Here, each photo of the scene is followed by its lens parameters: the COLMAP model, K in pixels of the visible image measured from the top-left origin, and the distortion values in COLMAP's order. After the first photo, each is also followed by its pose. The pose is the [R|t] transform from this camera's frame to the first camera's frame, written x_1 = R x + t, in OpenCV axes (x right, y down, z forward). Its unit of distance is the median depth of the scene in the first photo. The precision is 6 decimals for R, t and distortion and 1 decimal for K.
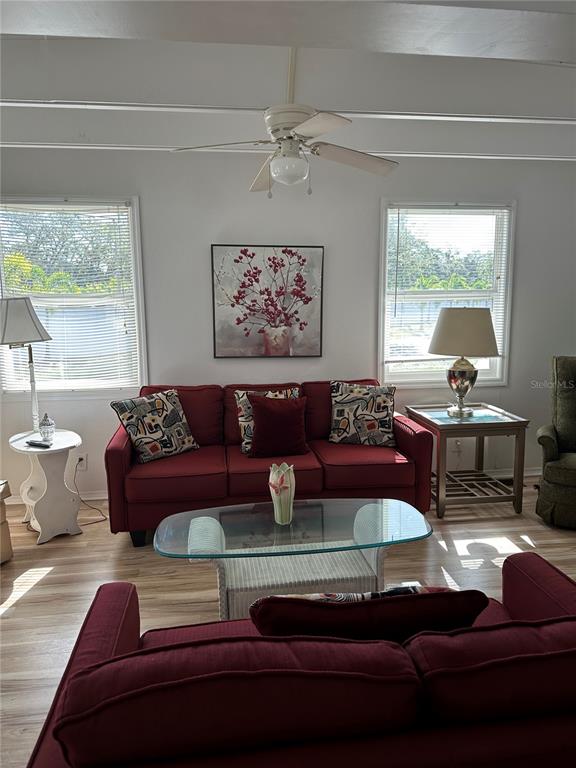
lens RADIAL K [[541.9, 0, 288.0], [0, 541.9, 384.0], [0, 0, 1]] dist [0.137551, -0.200066]
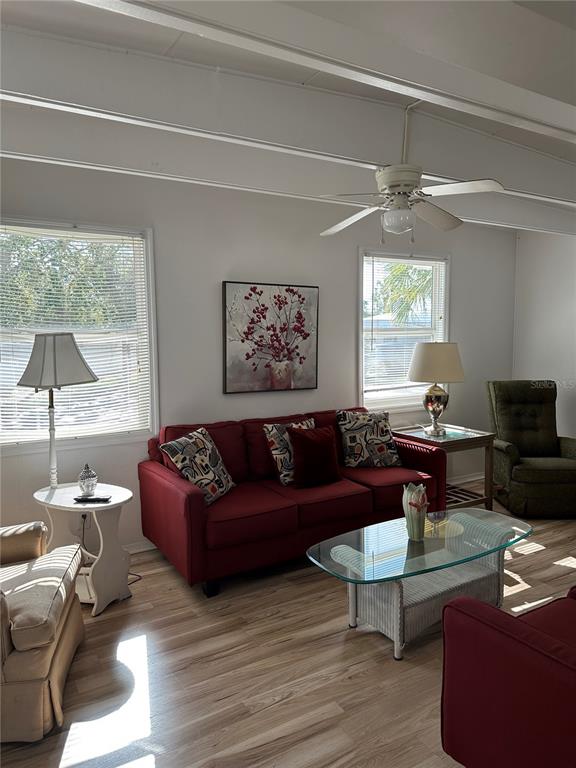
lens RADIAL K [[541.9, 0, 288.0], [0, 541.9, 384.0], [0, 0, 1]] dist [0.137551, -0.200066]
pose [[0.915896, -0.035514, 0.399841, -0.434119], [0.063339, 0.996386, -0.056588, -0.002939], [-0.396387, 0.077154, 0.914836, 0.054098]]
